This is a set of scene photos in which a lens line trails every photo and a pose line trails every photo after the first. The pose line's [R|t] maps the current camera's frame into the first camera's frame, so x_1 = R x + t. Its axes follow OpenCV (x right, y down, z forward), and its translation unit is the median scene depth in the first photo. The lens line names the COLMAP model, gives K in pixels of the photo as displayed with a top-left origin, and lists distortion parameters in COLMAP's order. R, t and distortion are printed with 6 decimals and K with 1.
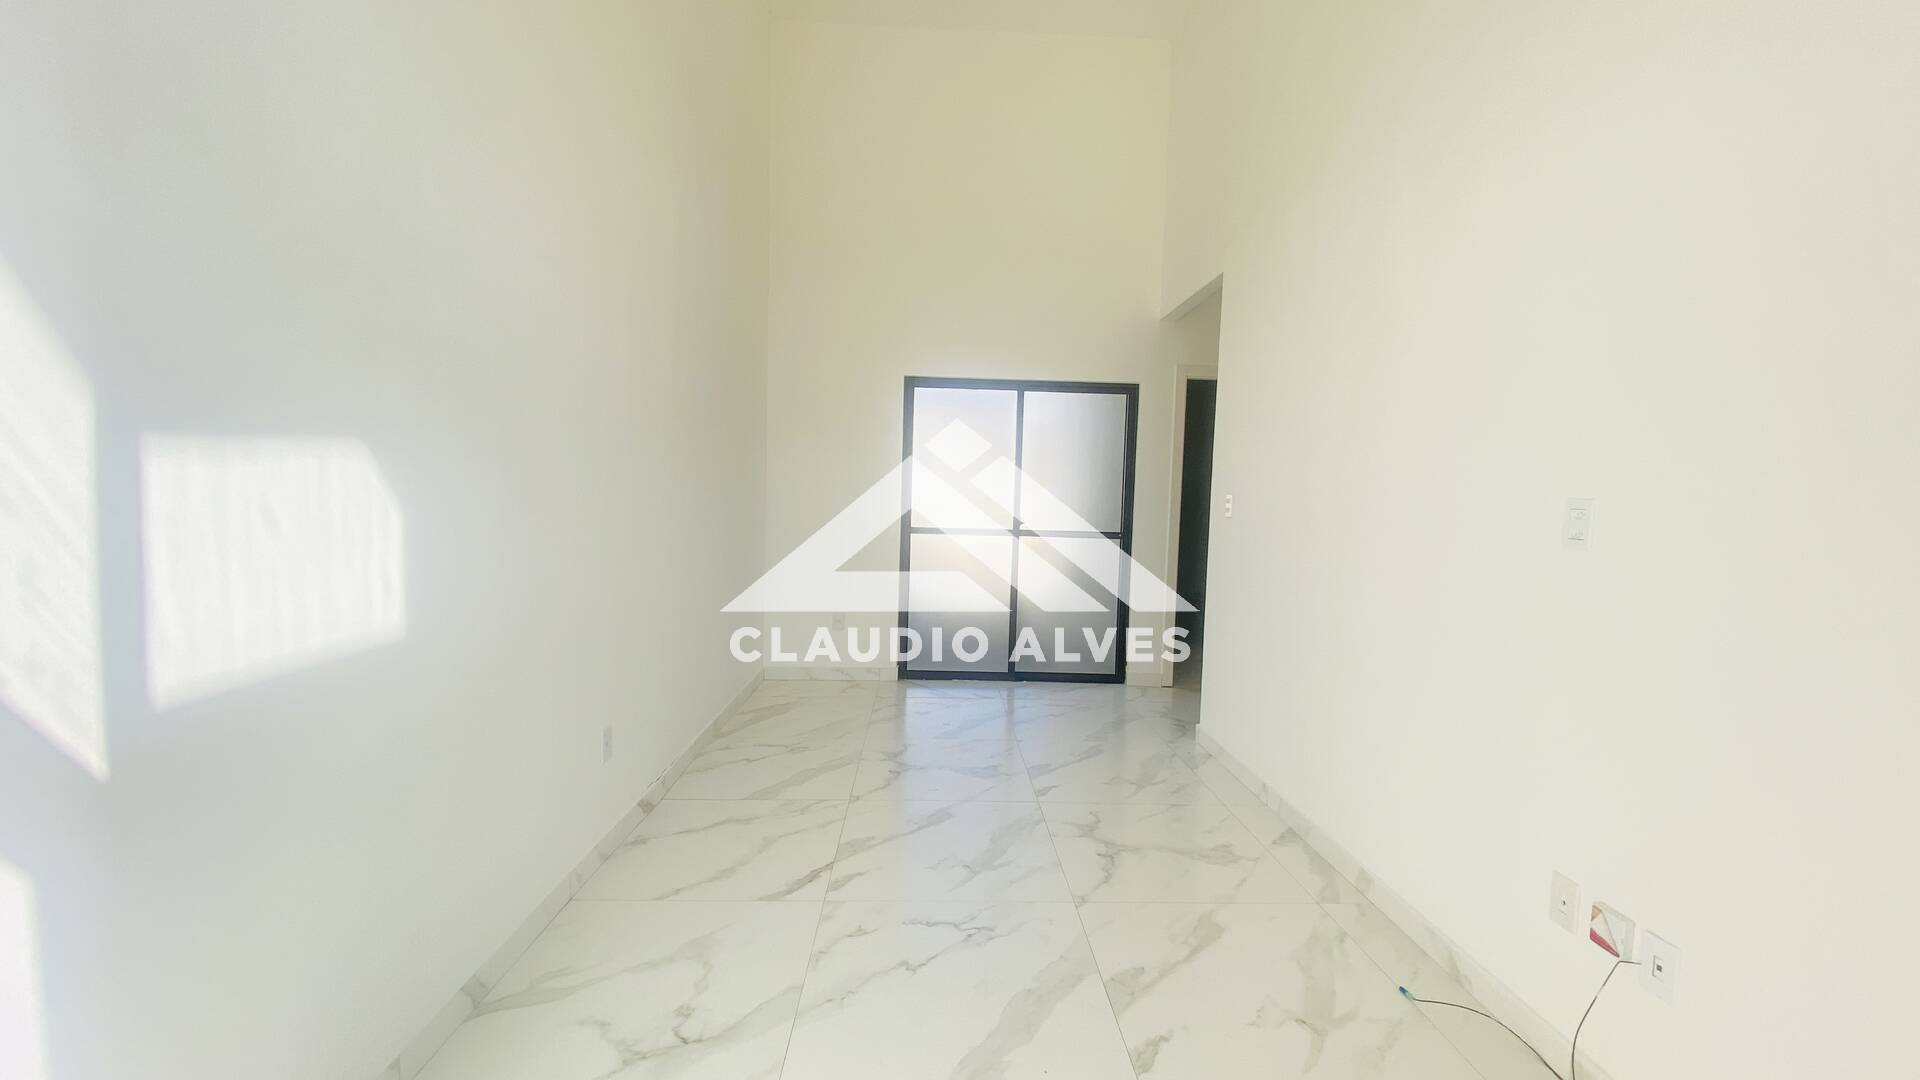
lens RADIAL K [[779.5, 0, 958.2], [0, 779.5, 531.5], [0, 0, 1]] dist [0.017819, -0.018532]
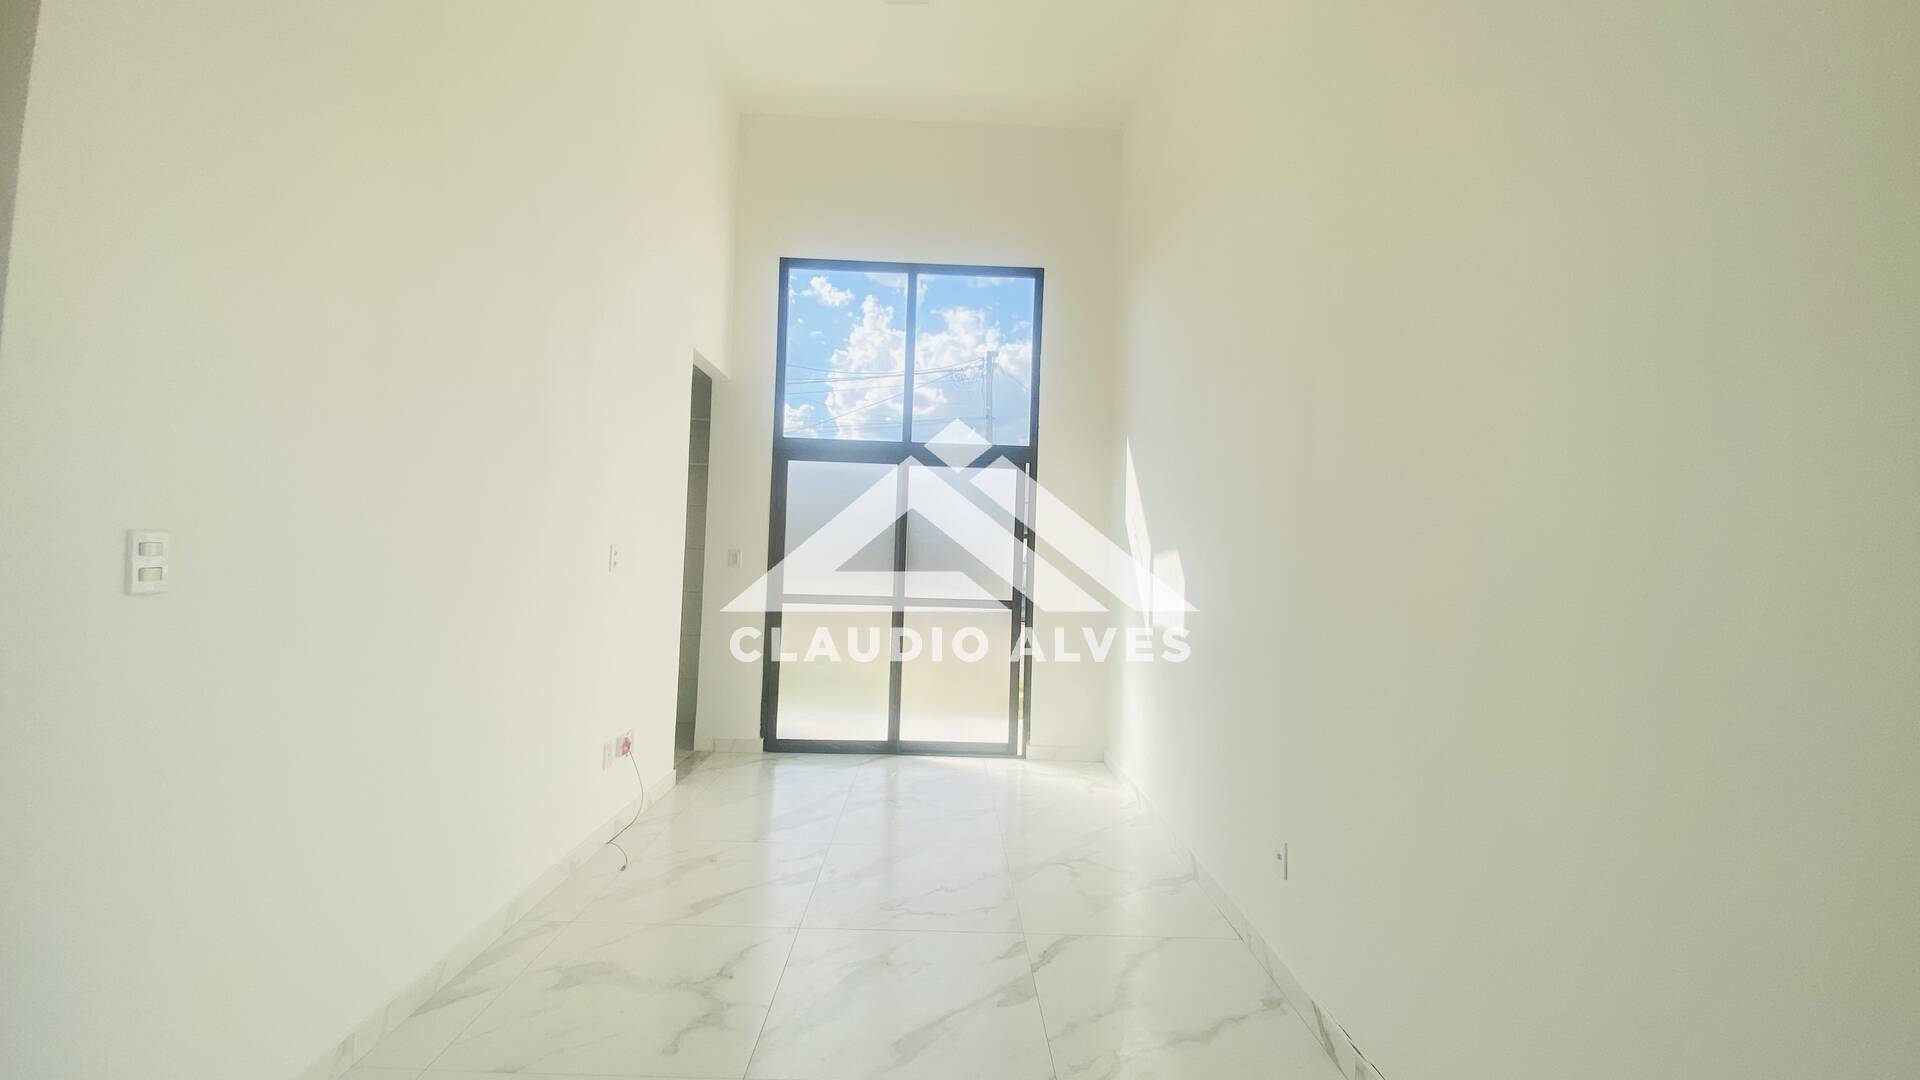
lens RADIAL K [[779.5, 0, 958.2], [0, 779.5, 531.5], [0, 0, 1]] dist [0.017819, -0.018532]
pose [[-0.997860, -0.062610, 0.018831, -0.058617], [-0.061973, 0.997541, 0.032739, -0.128122], [-0.020835, 0.031502, -0.999287, 1.988954]]
